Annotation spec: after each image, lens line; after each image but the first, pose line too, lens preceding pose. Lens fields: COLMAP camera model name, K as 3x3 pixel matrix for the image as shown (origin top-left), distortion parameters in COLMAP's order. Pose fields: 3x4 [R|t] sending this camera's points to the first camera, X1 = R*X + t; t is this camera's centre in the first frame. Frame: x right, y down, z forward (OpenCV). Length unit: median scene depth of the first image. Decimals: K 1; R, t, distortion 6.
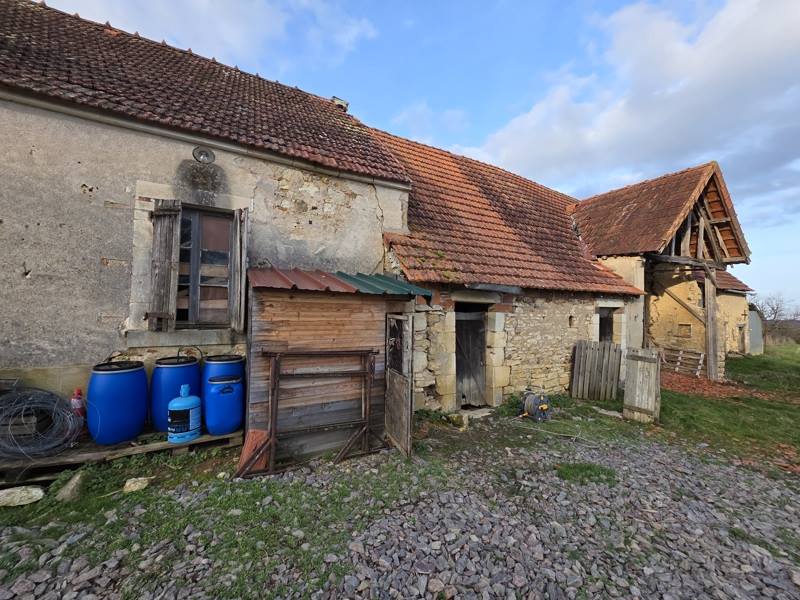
lens RADIAL K [[320.3, 0, 400.0], [0, 320.3, 300.0], [0, 0, 1]] dist [-0.000544, -0.000014]
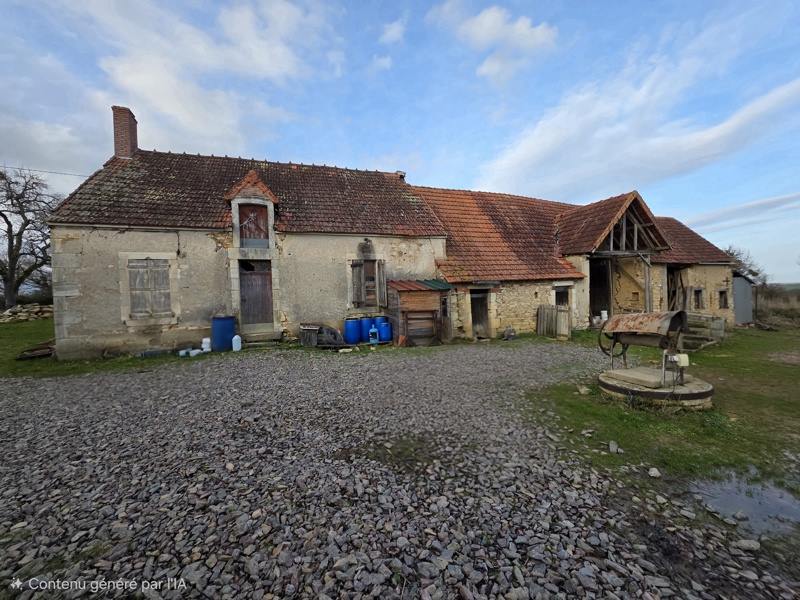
lens RADIAL K [[320.3, 0, 400.0], [0, 320.3, 300.0], [0, 0, 1]] dist [-0.000544, -0.000014]
pose [[0.989325, -0.059317, -0.133110, -0.013797], [0.065218, 0.997053, 0.040410, -0.040987], [0.130321, -0.048660, 0.990277, -1.205925]]
